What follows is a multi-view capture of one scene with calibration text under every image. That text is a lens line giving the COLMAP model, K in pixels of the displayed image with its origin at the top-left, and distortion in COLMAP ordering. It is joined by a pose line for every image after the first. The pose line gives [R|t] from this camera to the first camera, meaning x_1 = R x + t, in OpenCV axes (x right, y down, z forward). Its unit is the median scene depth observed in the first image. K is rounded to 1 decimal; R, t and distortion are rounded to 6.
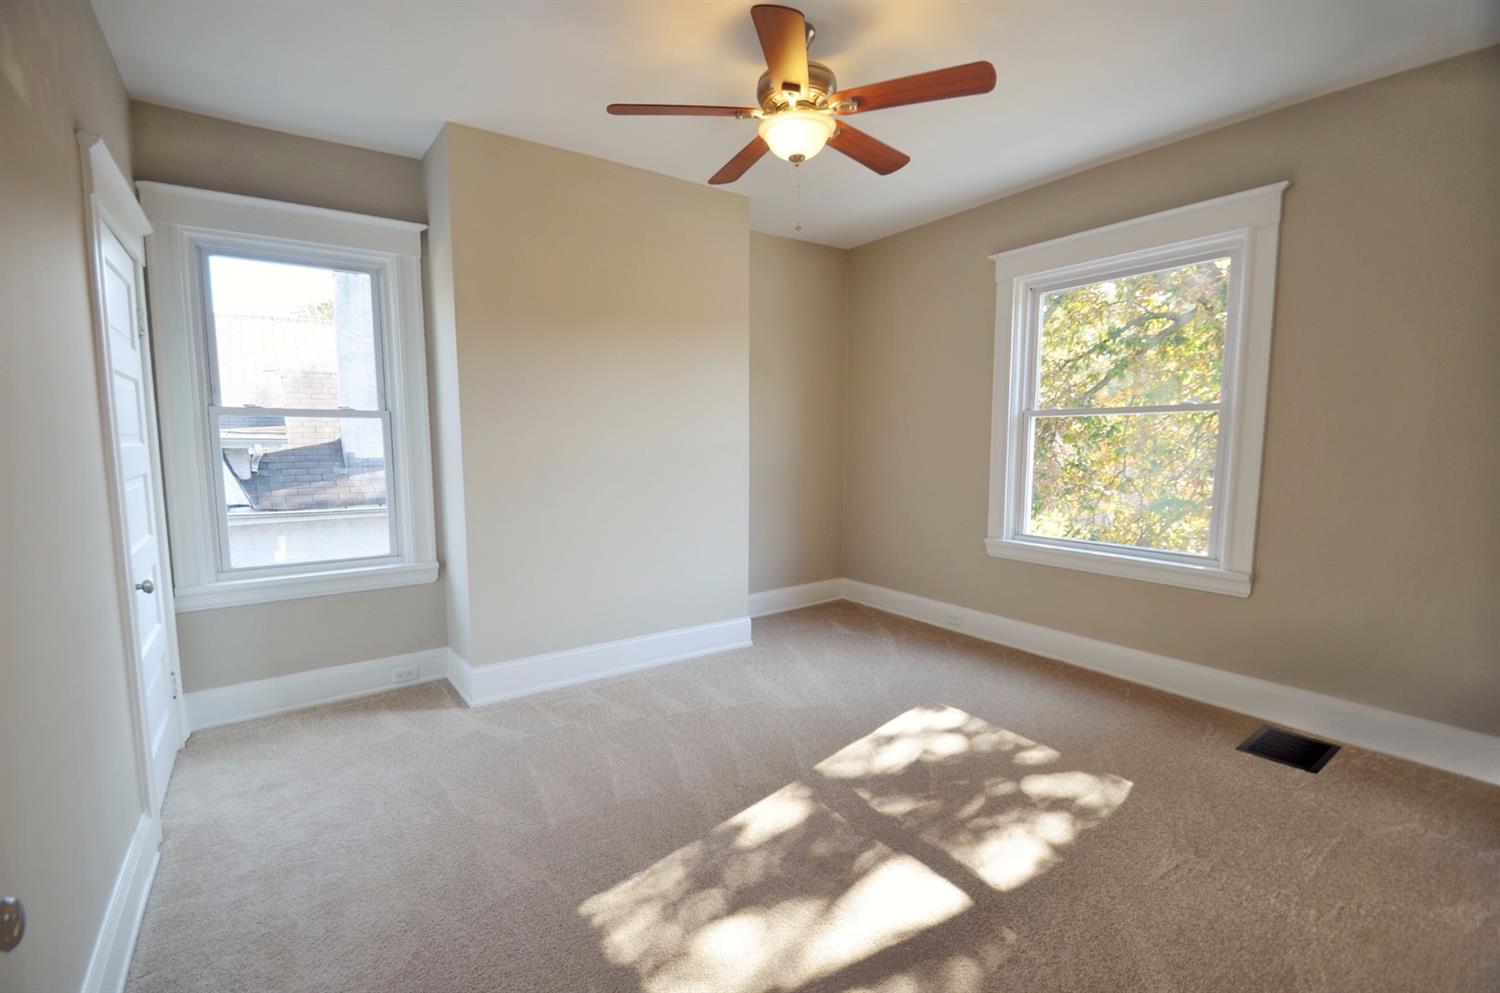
lens RADIAL K [[659.3, 0, 739.3], [0, 659.3, 498.1], [0, 0, 1]] dist [-0.000503, -0.000280]
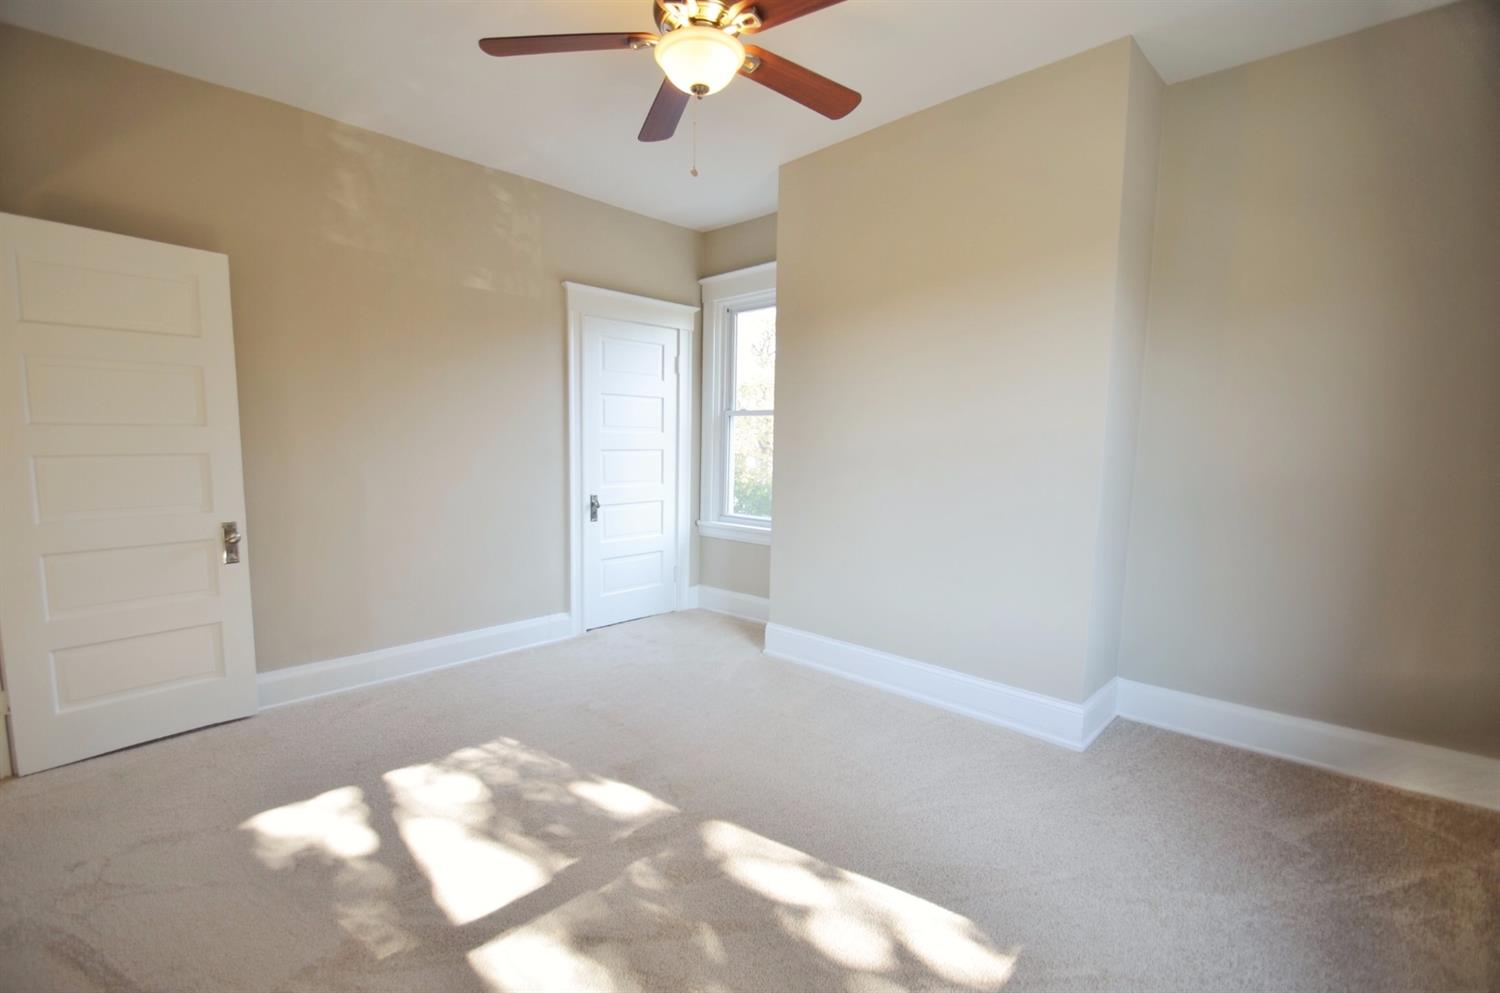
lens RADIAL K [[701.1, 0, 750.0], [0, 701.1, 496.5], [0, 0, 1]] dist [0.000227, 0.000074]
pose [[0.185131, 0.091006, -0.978491, 0.856985], [-0.099201, 0.992347, 0.073526, -0.062245], [0.977694, 0.083455, 0.192742, 0.738231]]
